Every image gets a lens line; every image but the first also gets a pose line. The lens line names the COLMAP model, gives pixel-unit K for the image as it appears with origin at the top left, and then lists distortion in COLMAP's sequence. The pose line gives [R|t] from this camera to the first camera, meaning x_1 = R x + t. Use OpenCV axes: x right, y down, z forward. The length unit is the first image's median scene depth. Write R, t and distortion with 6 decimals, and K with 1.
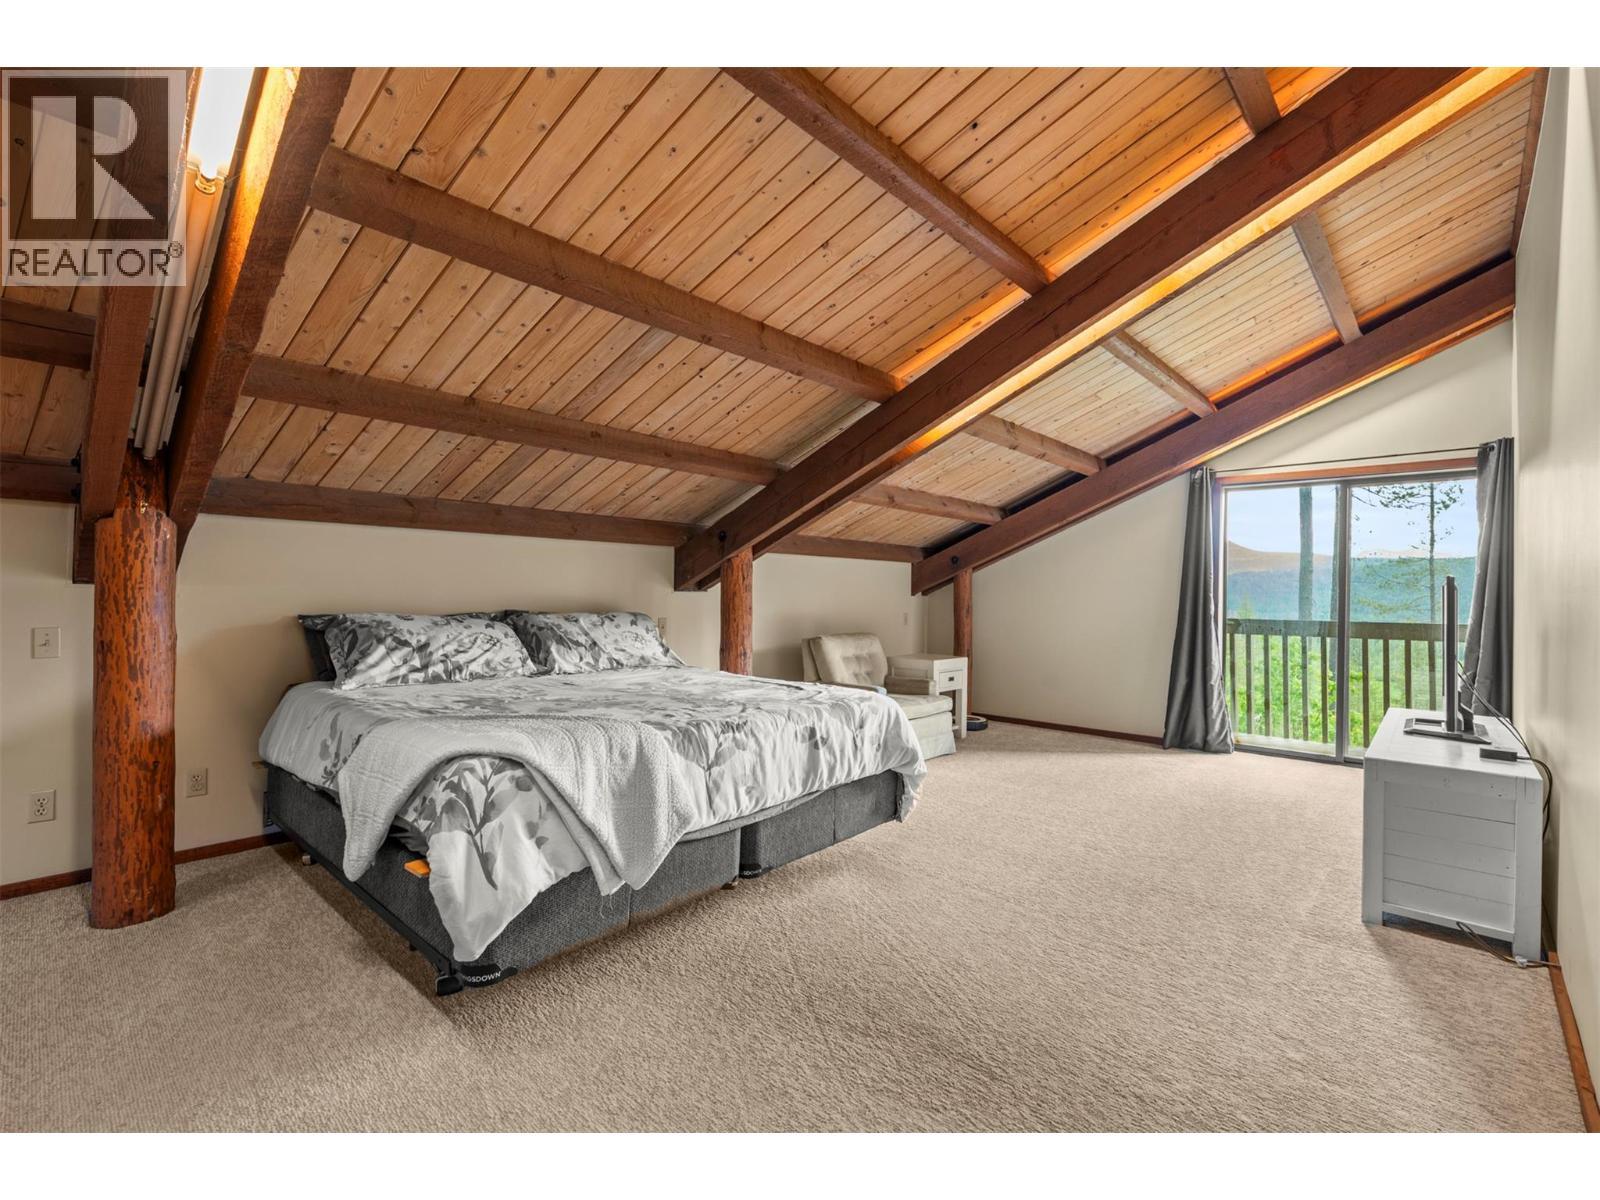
lens RADIAL K [[725.3, 0, 800.0], [0, 725.3, 600.0], [0, 0, 1]] dist [-0.008267, 0.000482]
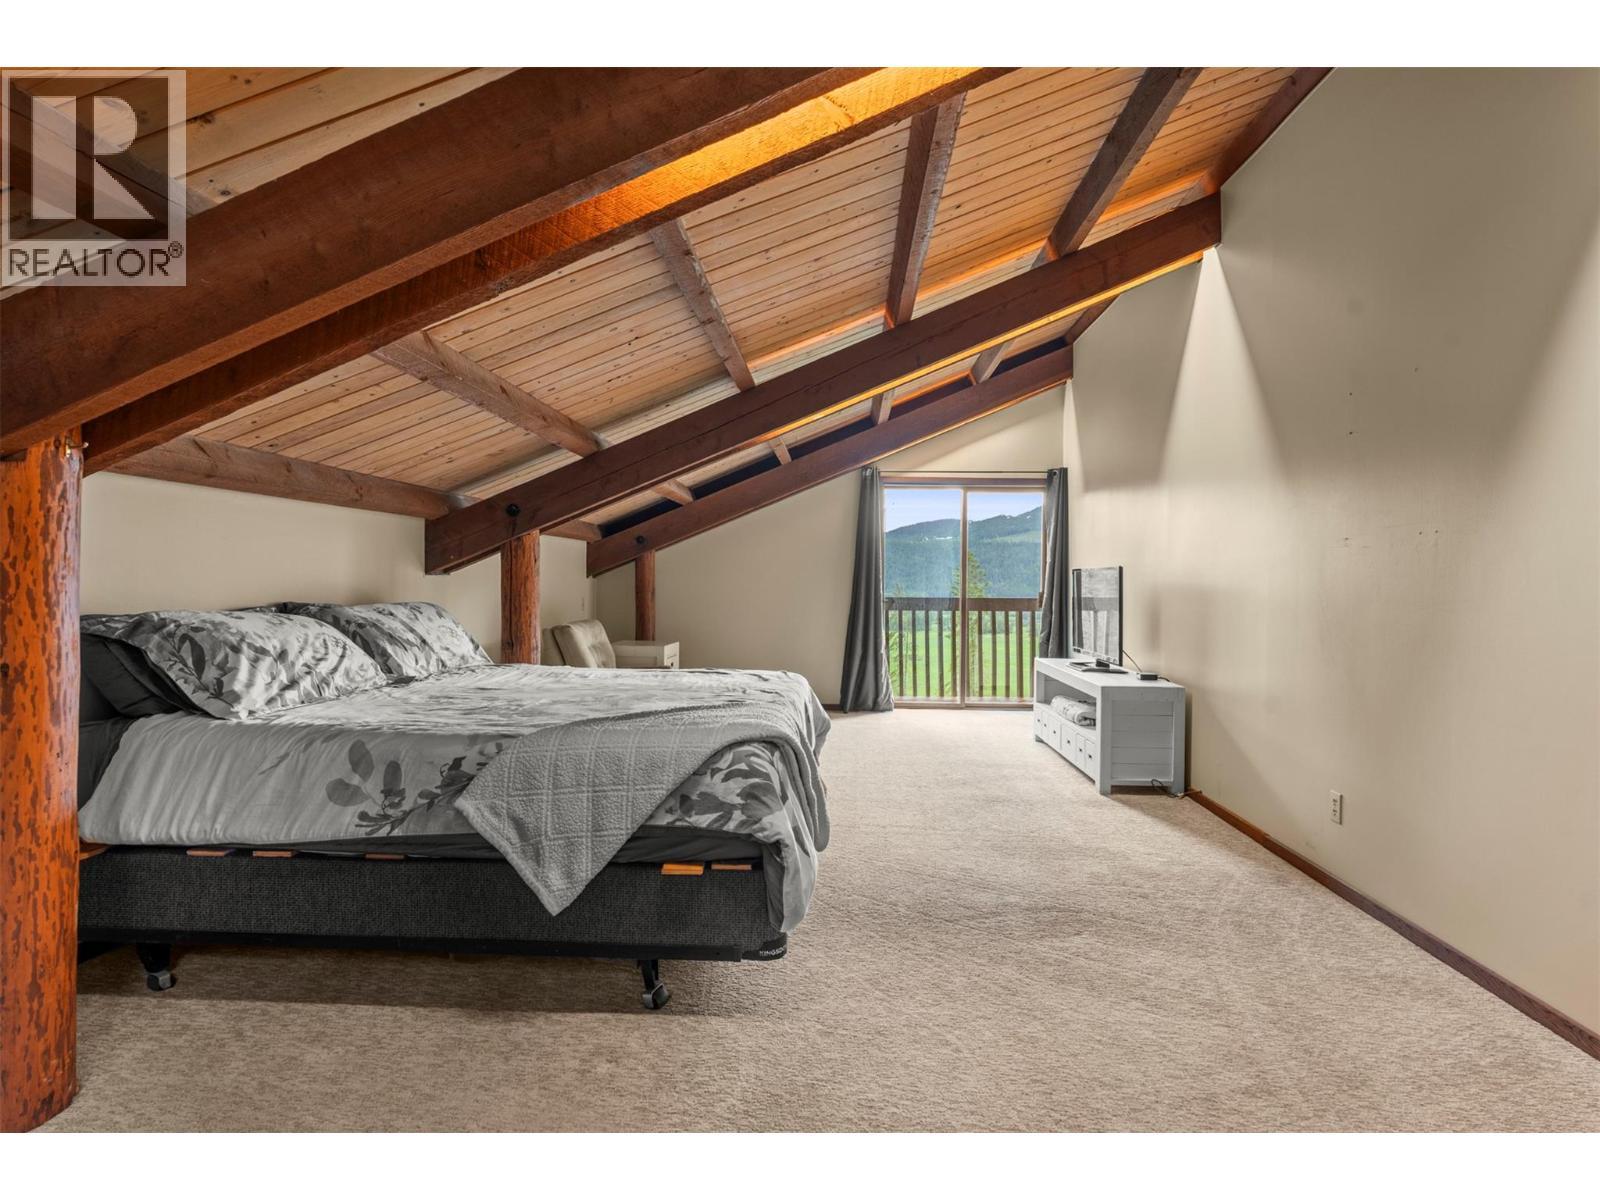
lens RADIAL K [[864.3, 0, 805.8], [0, 864.3, 591.0], [0, 0, 1]] dist [-0.004263, -0.001721]
pose [[0.766405, -0.013508, 0.642216, -0.685732], [0.005668, 0.999882, 0.014266, -0.008440], [-0.642333, -0.007294, 0.766391, 0.010380]]
